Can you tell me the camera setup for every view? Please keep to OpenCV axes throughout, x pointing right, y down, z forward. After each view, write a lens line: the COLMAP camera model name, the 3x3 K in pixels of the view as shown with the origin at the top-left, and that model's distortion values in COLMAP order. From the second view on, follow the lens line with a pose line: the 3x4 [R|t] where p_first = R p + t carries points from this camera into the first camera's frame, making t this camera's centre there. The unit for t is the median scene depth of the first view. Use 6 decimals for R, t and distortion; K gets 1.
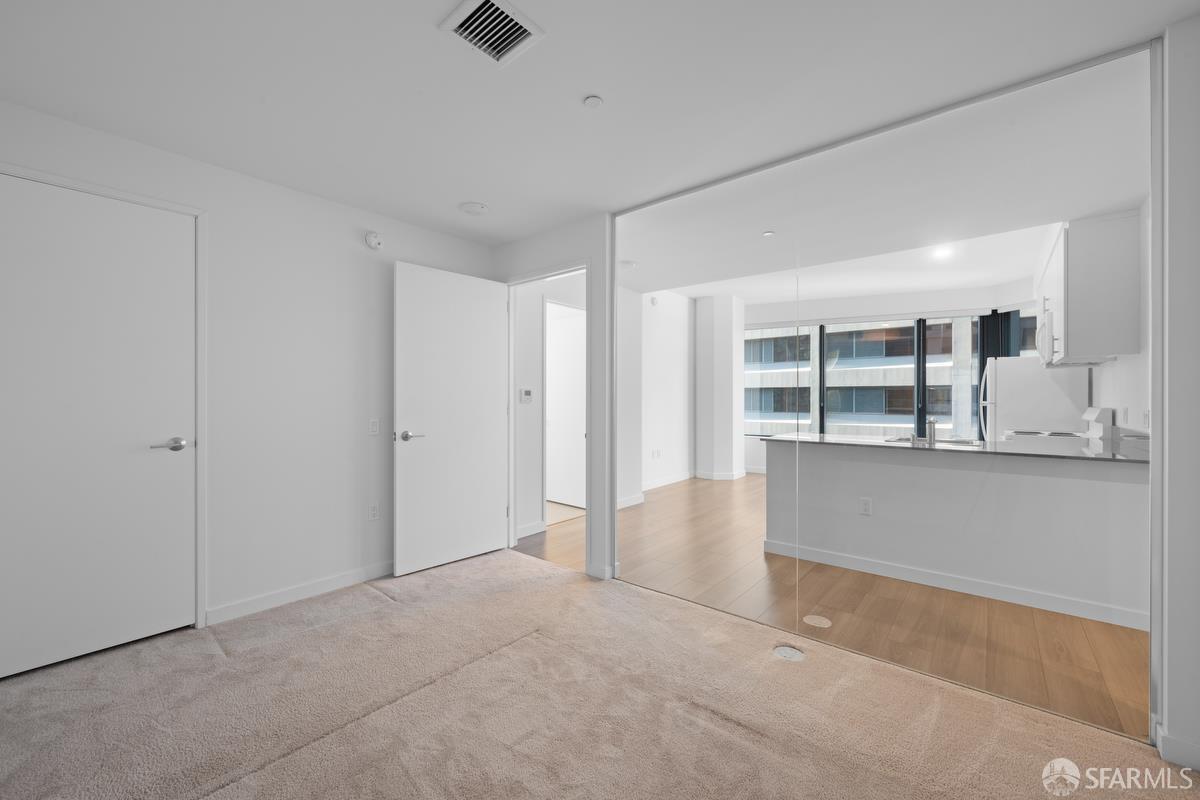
lens RADIAL K [[462.0, 0, 602.4], [0, 462.0, 396.9], [0, 0, 1]] dist [0.000949, 0.000194]
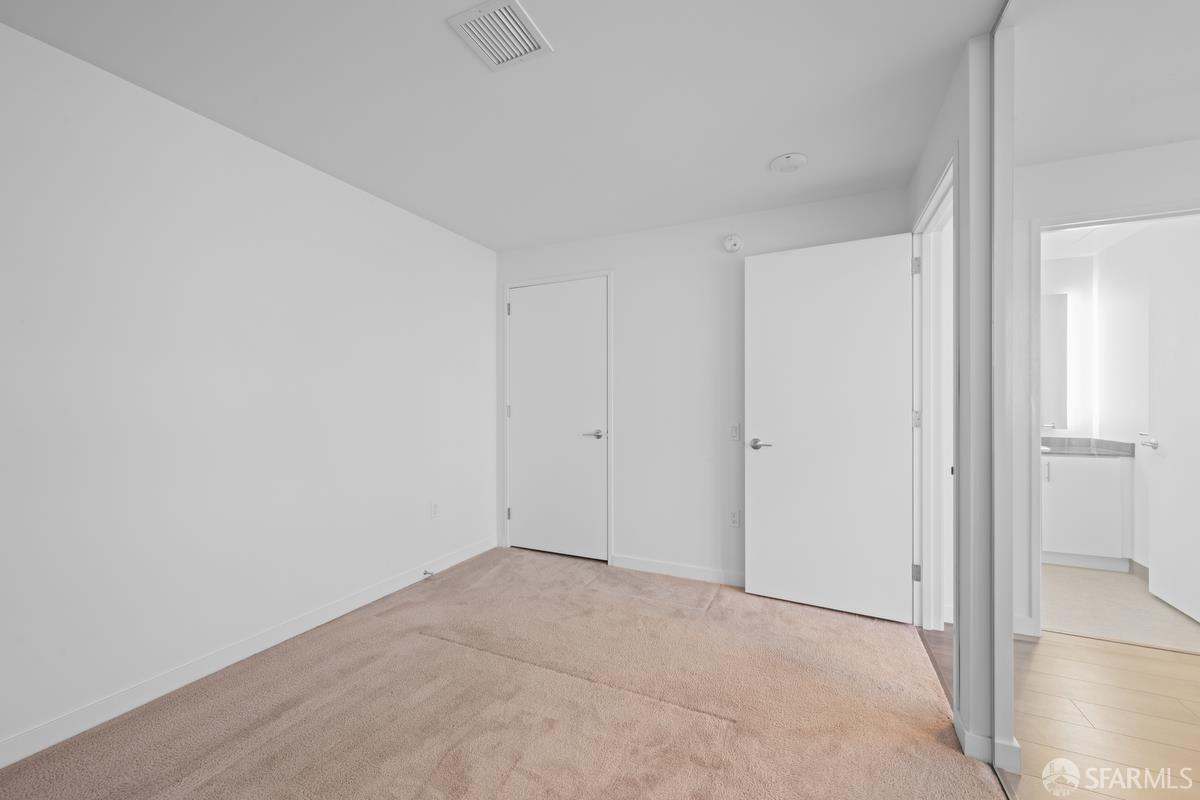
lens RADIAL K [[470.4, 0, 598.3], [0, 470.4, 396.9], [0, 0, 1]] dist [-0.000961, -0.000151]
pose [[0.260346, -0.012470, -0.965435, 0.448224], [0.005871, 0.999919, -0.011332, 0.000416], [0.965497, -0.002718, 0.260398, 0.514111]]
